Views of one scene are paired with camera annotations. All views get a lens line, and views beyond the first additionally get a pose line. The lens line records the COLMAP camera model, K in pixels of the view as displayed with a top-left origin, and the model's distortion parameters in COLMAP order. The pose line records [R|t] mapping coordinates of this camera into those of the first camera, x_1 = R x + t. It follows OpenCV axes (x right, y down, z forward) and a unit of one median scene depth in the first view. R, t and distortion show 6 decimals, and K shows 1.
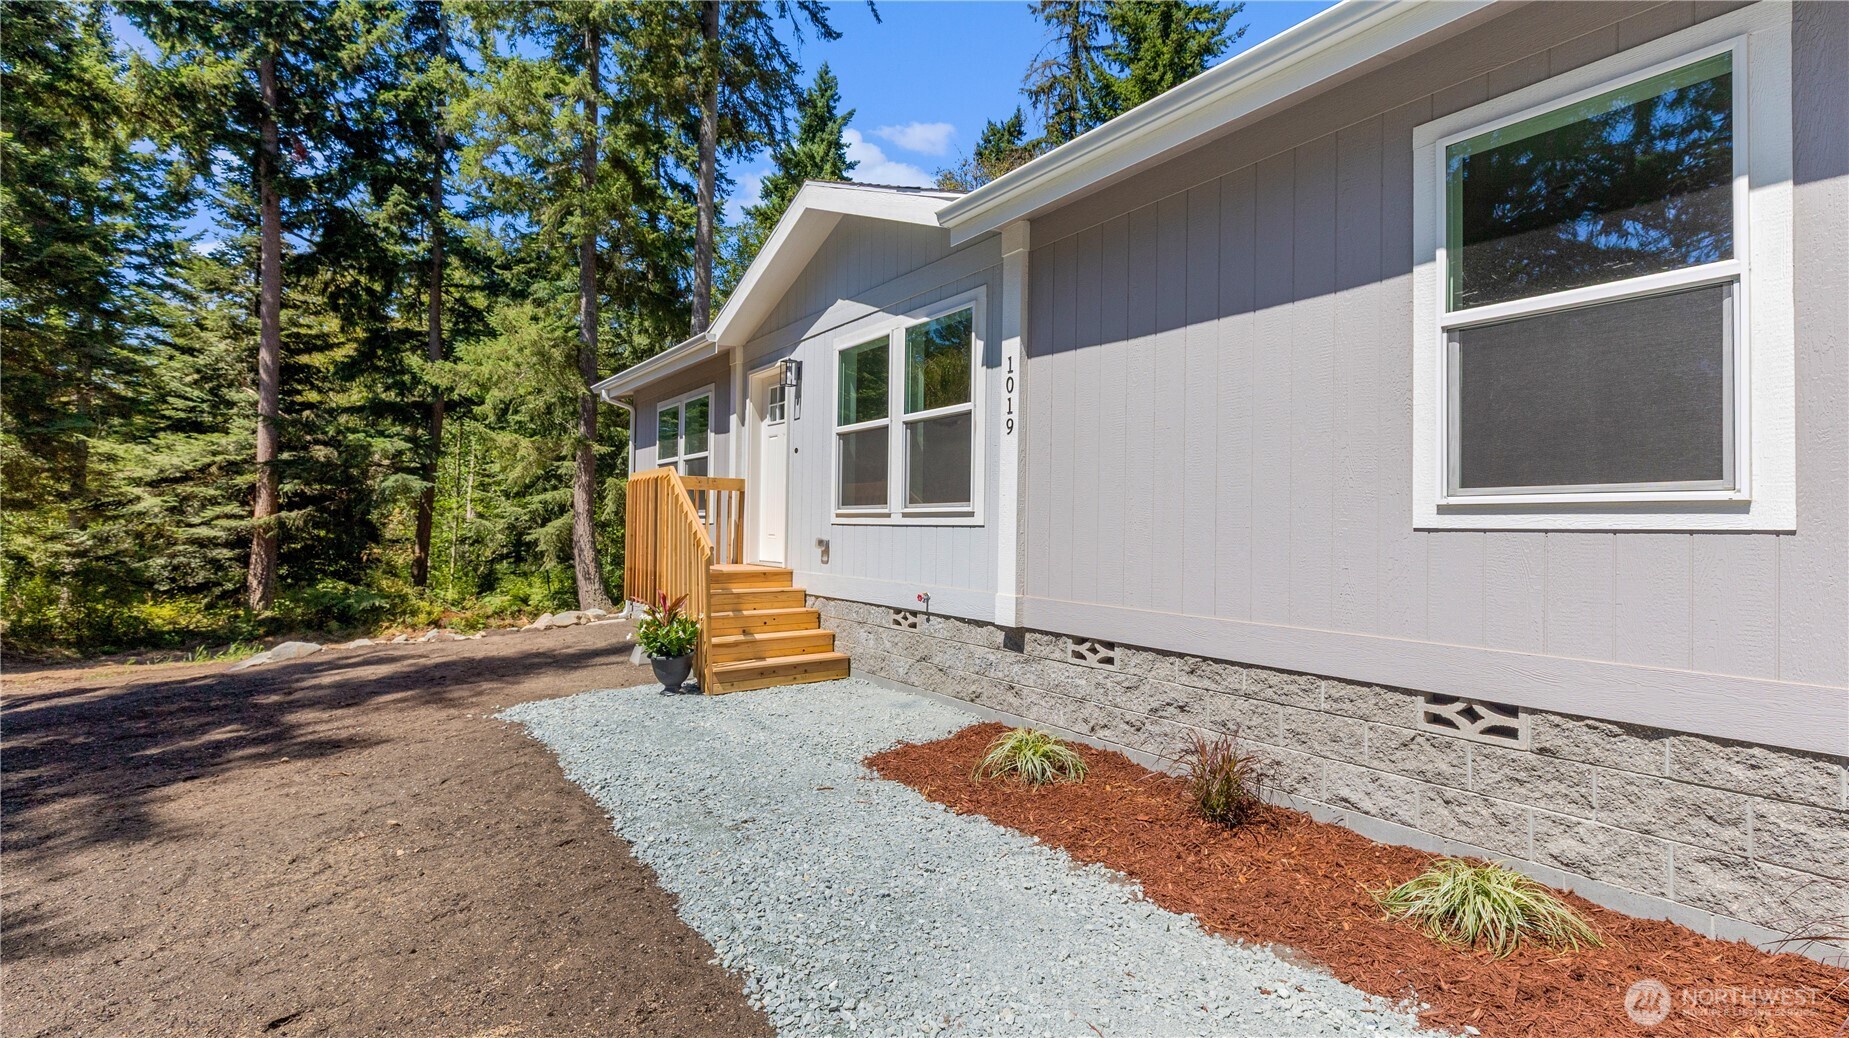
lens RADIAL K [[831.1, 0, 936.1], [0, 831.1, 514.6], [0, 0, 1]] dist [0.004554, -0.000463]
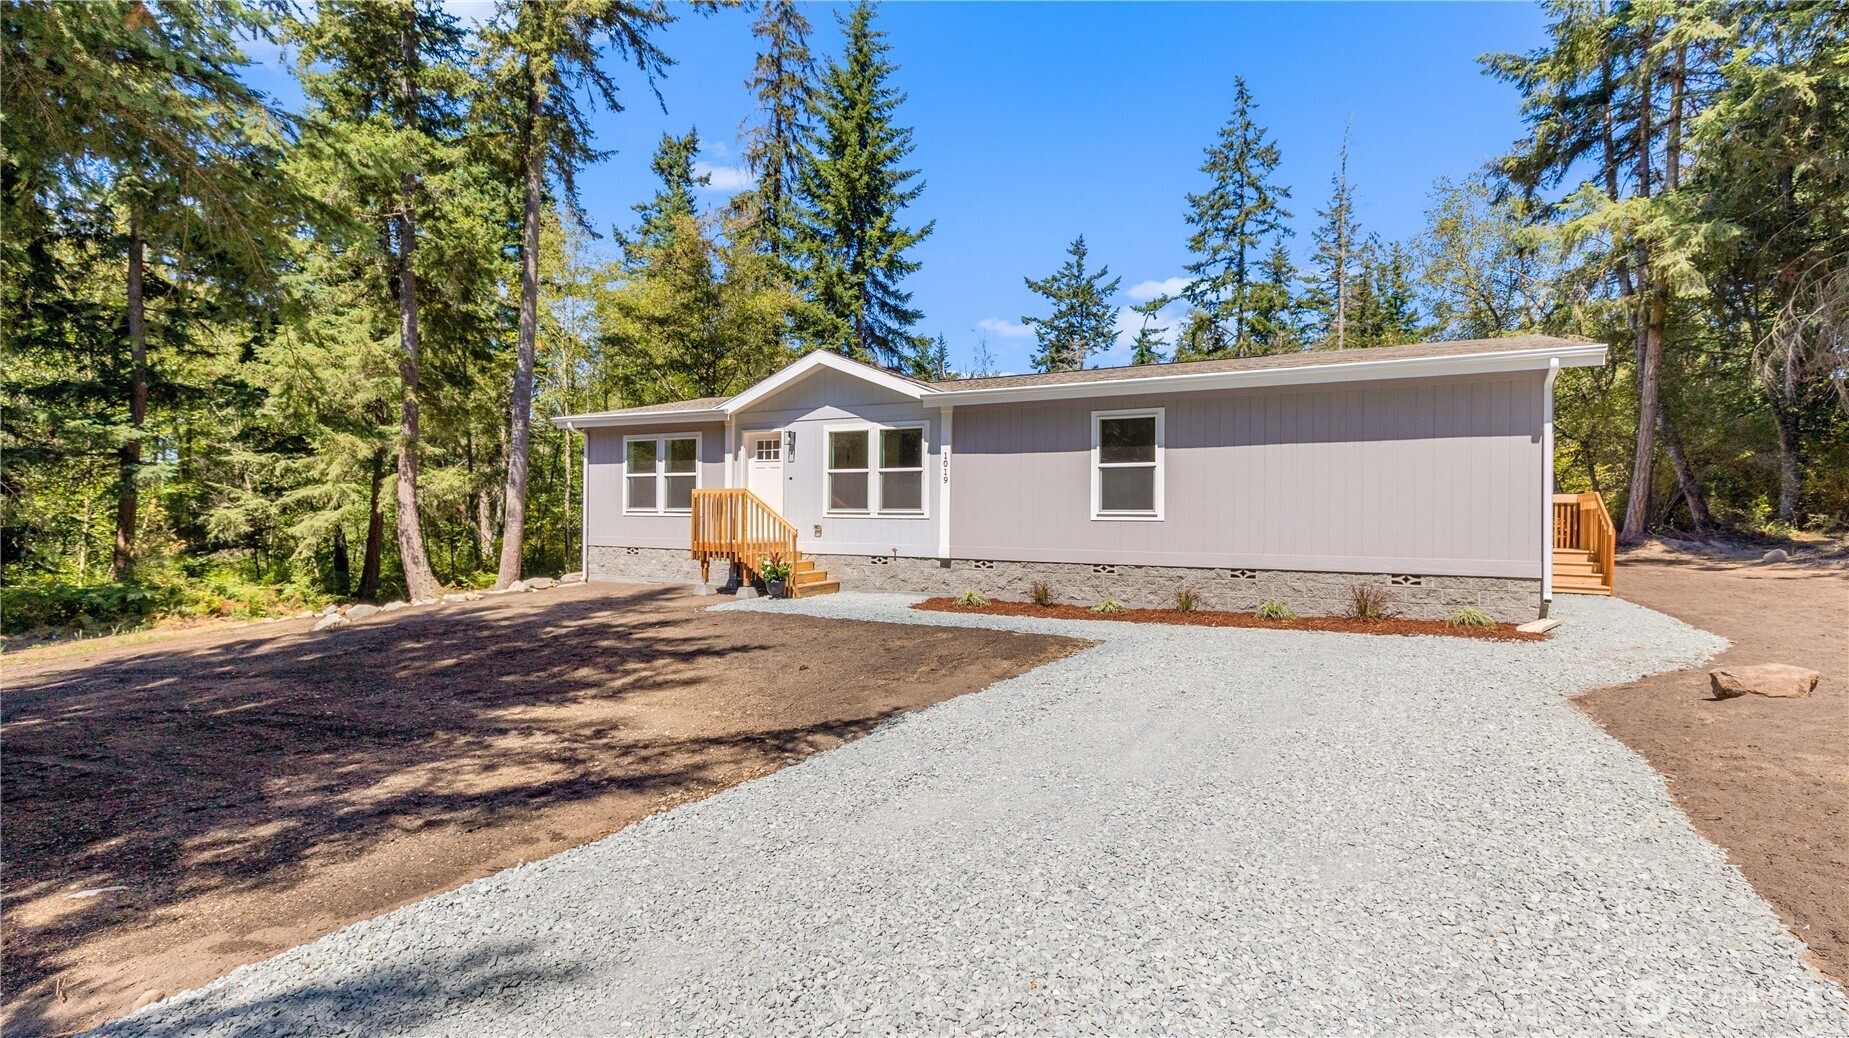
lens RADIAL K [[831.1, 0, 936.1], [0, 831.1, 514.6], [0, 0, 1]] dist [0.004554, -0.000463]
pose [[0.897308, -0.002371, 0.441398, -0.894473], [-0.004829, 0.999873, 0.015189, -0.032153], [-0.441378, -0.015761, 0.897183, -1.074066]]
